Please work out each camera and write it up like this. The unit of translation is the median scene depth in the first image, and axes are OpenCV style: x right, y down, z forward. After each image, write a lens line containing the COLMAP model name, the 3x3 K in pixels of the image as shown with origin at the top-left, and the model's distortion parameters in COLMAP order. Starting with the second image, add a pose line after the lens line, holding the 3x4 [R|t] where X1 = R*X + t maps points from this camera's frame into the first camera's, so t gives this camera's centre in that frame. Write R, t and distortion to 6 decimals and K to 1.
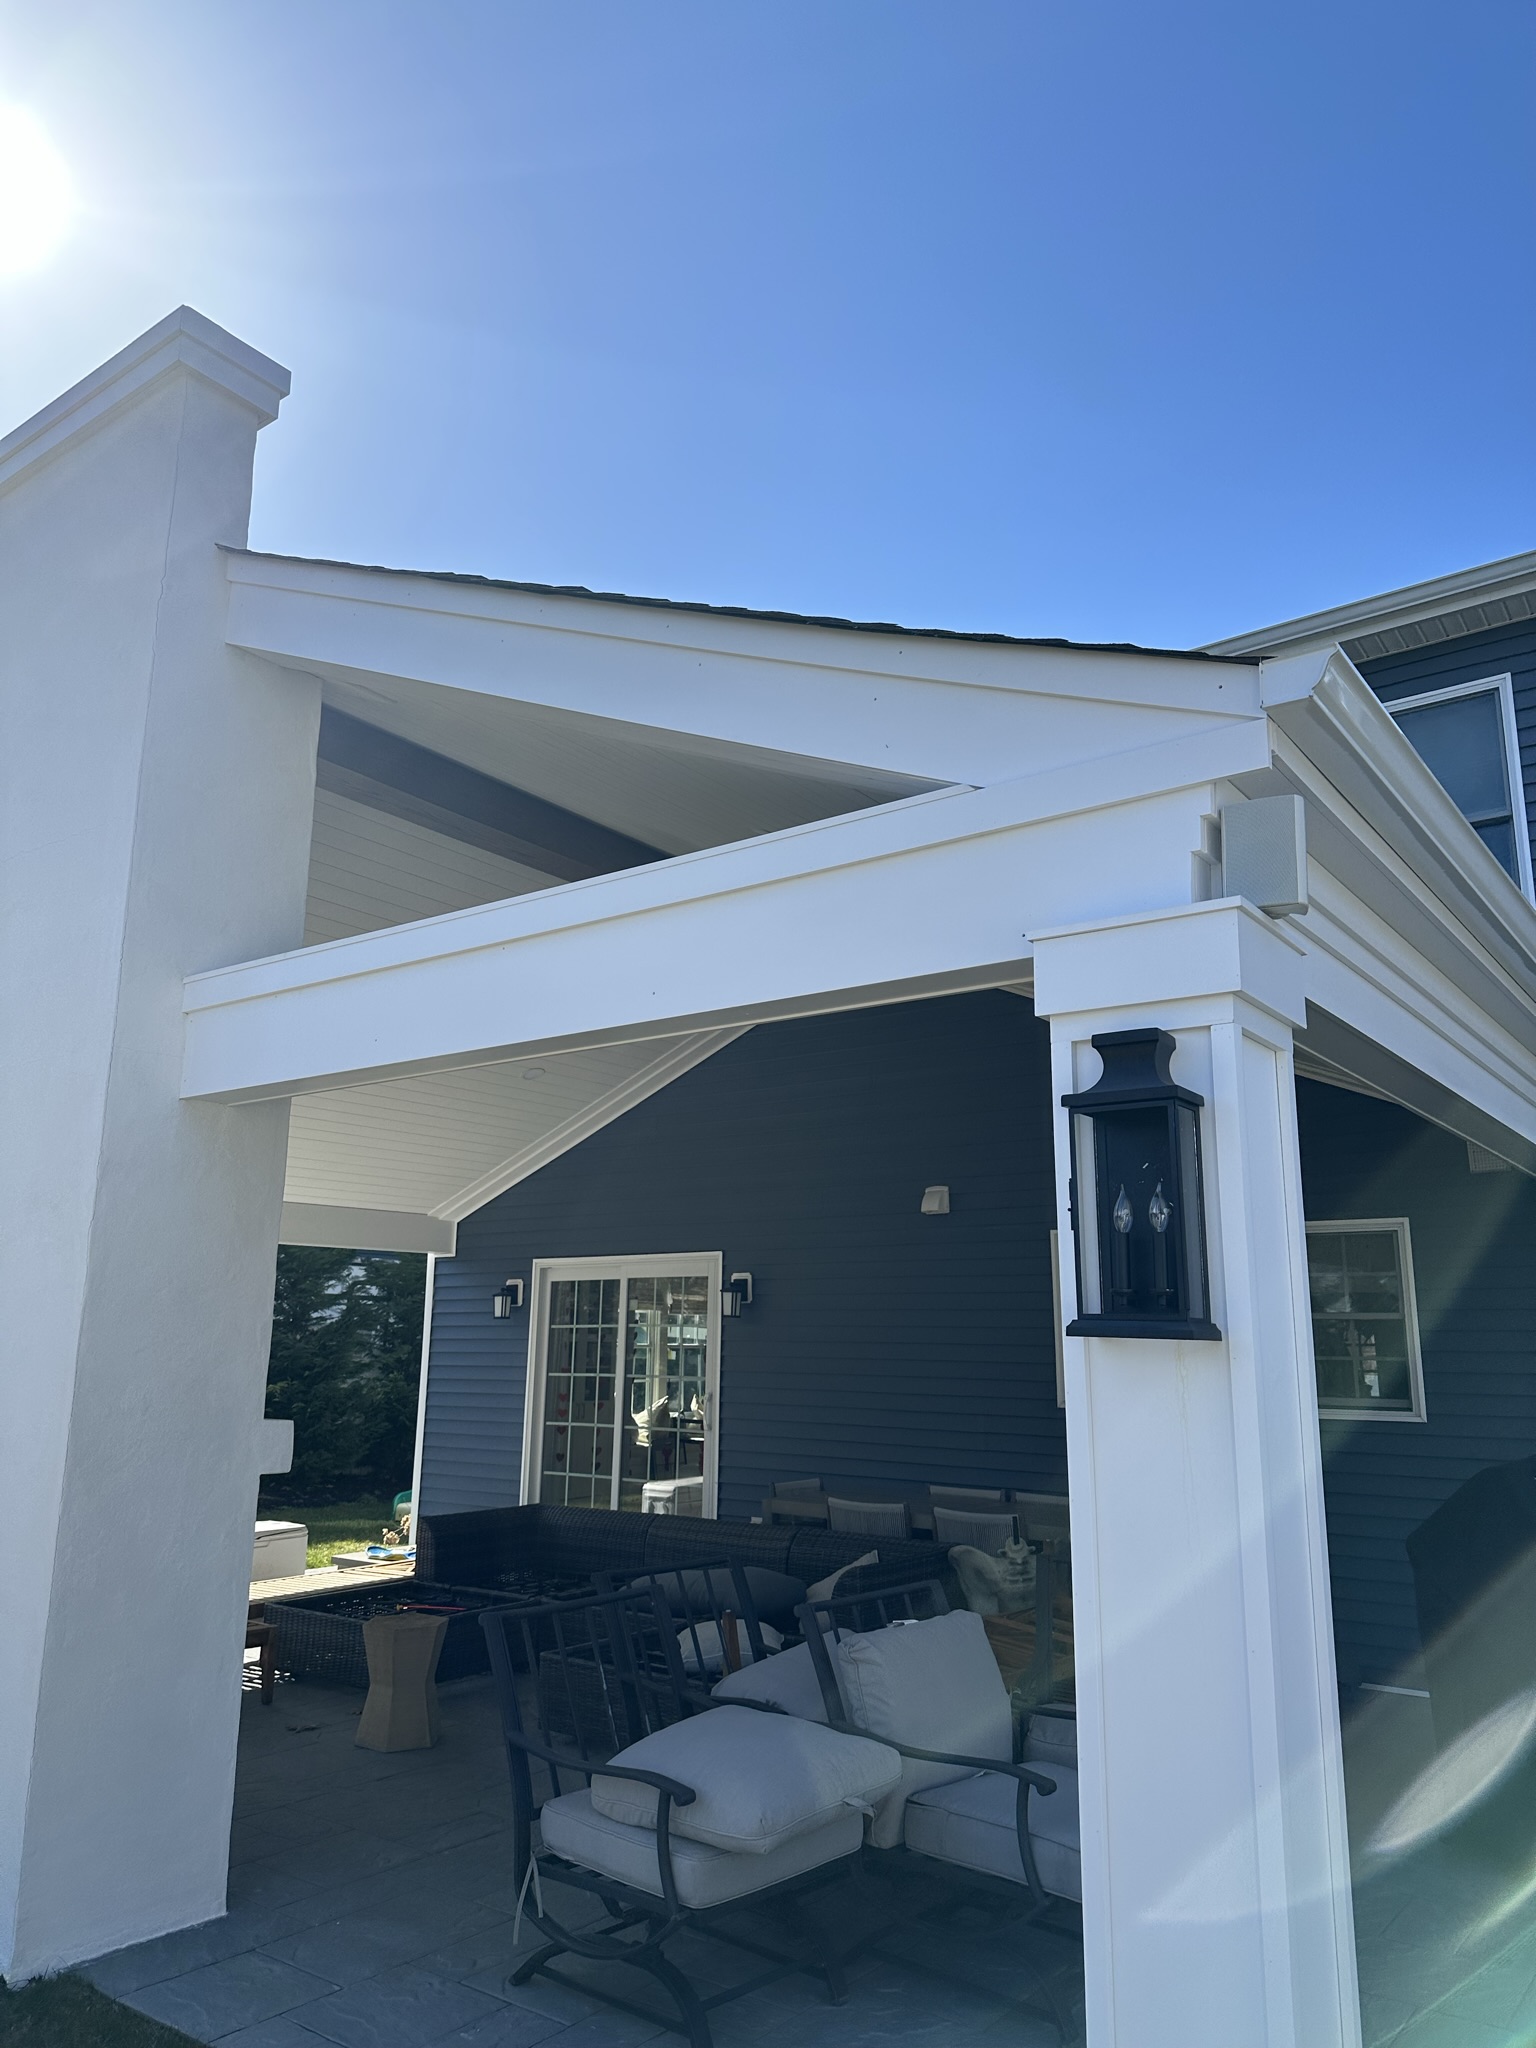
lens RADIAL K [[1442.2, 0, 769.5], [0, 1442.2, 1020.4], [0, 0, 1]] dist [0.001596, -0.001664]
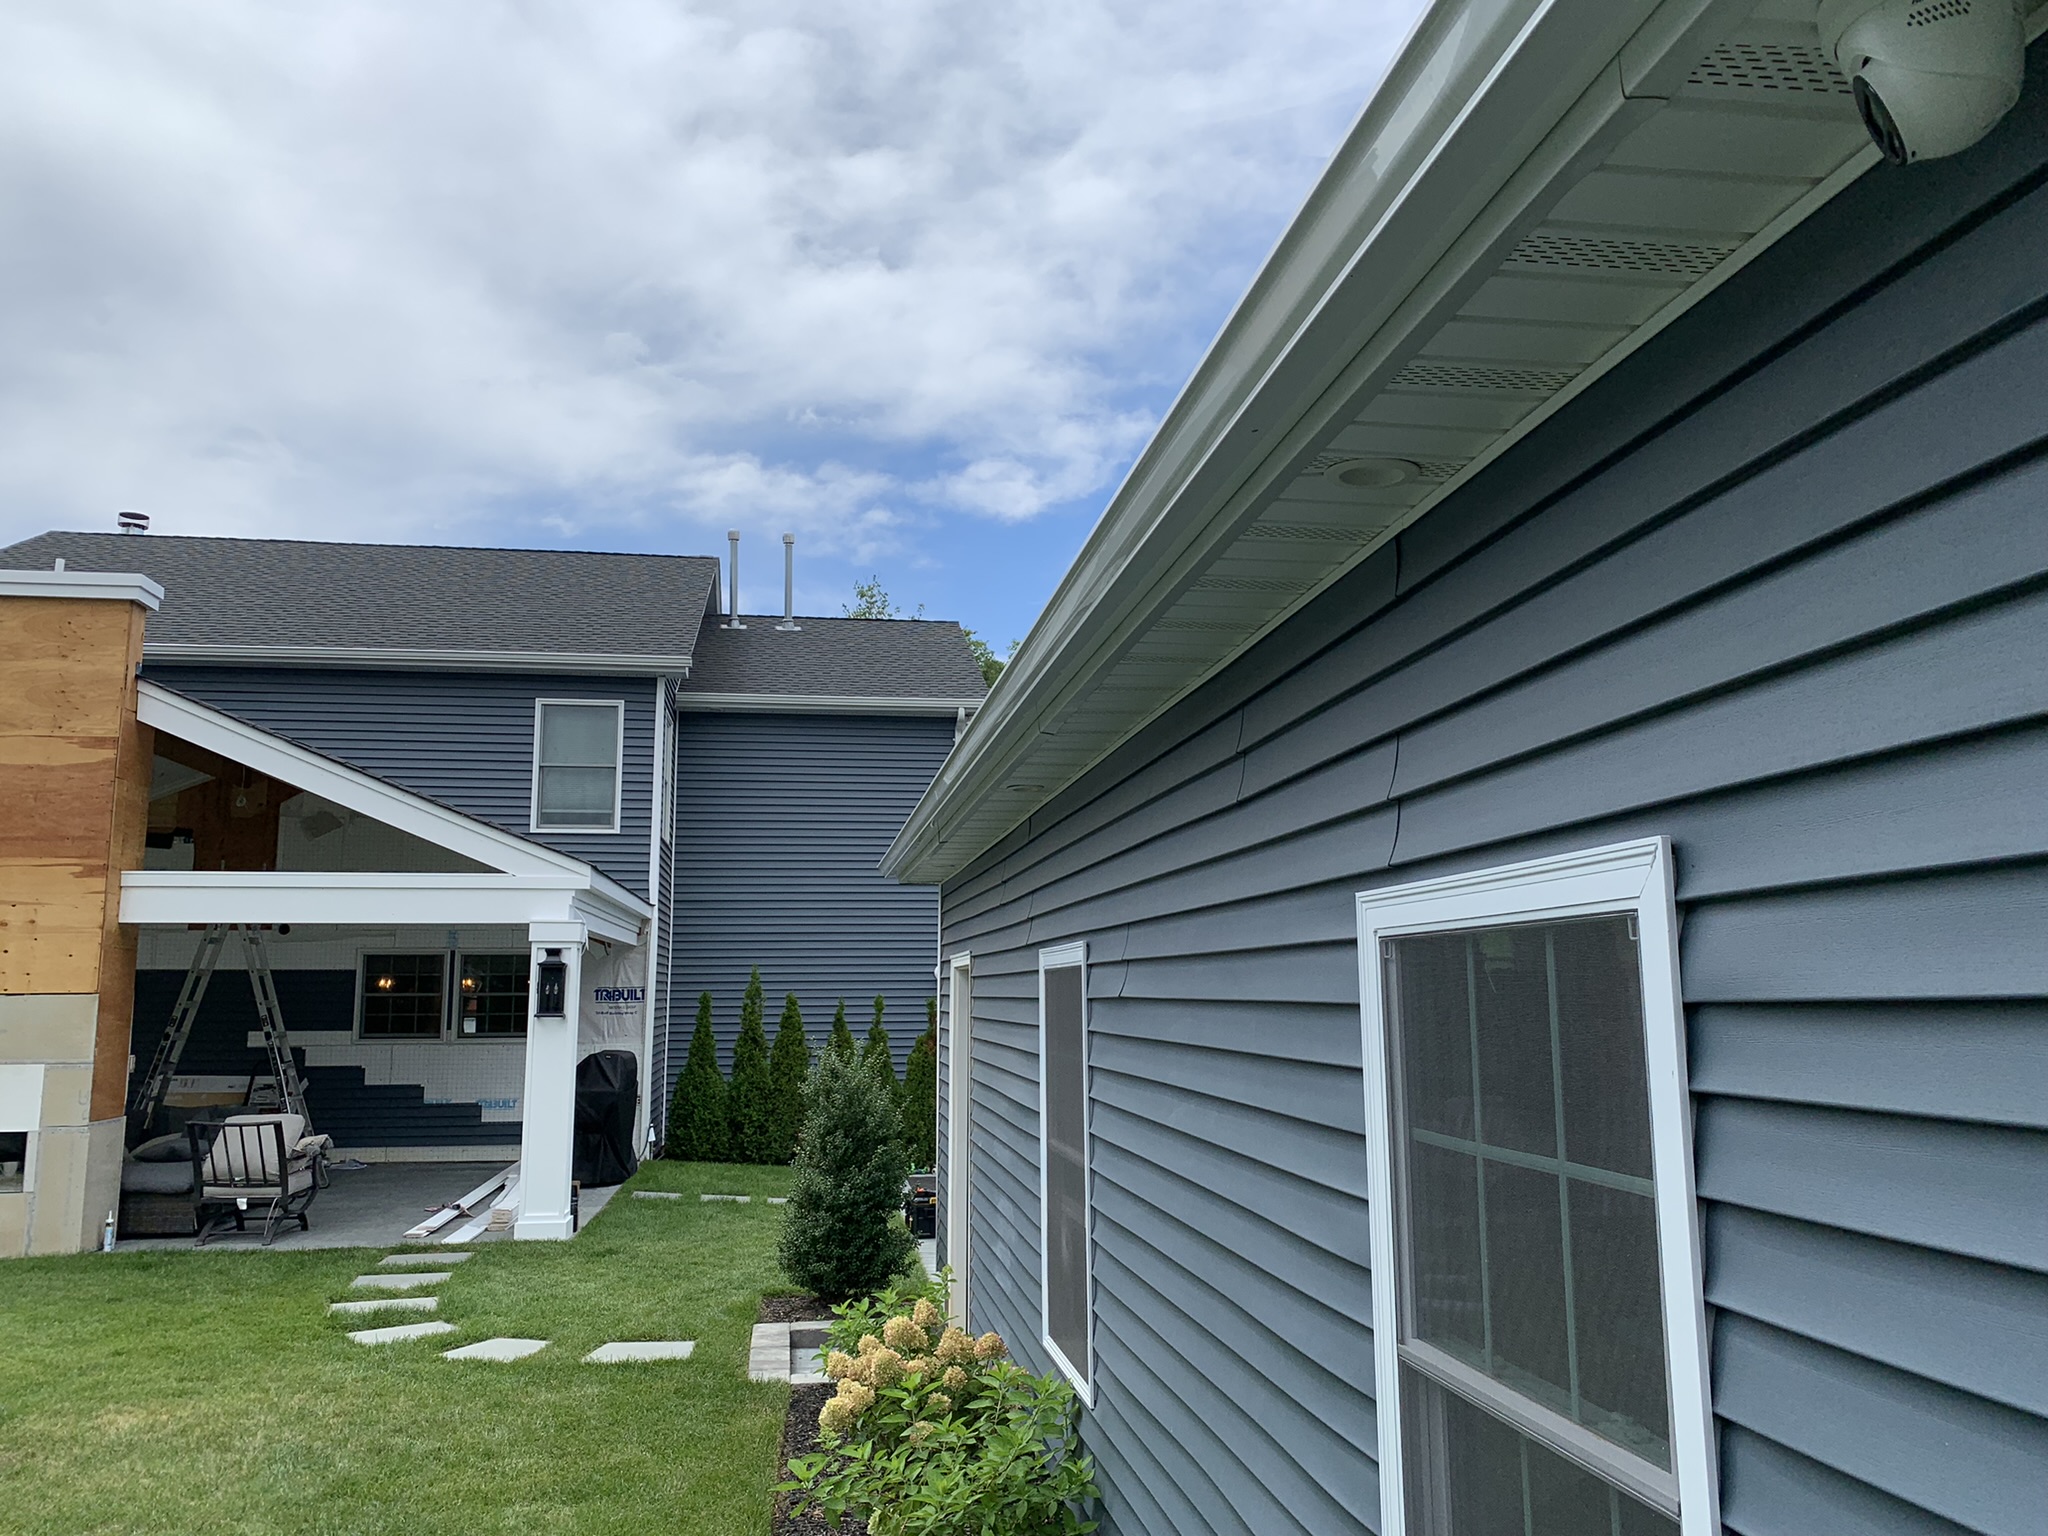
lens RADIAL K [[1509.2, 0, 1007.2], [0, 1509.2, 760.1], [0, 0, 1]] dist [0.074094, -0.016962]
pose [[0.710119, 0.094990, 0.697645, -2.003317], [-0.148863, 0.988713, 0.016903, -0.824259], [-0.688165, -0.115857, 0.716244, -3.108462]]
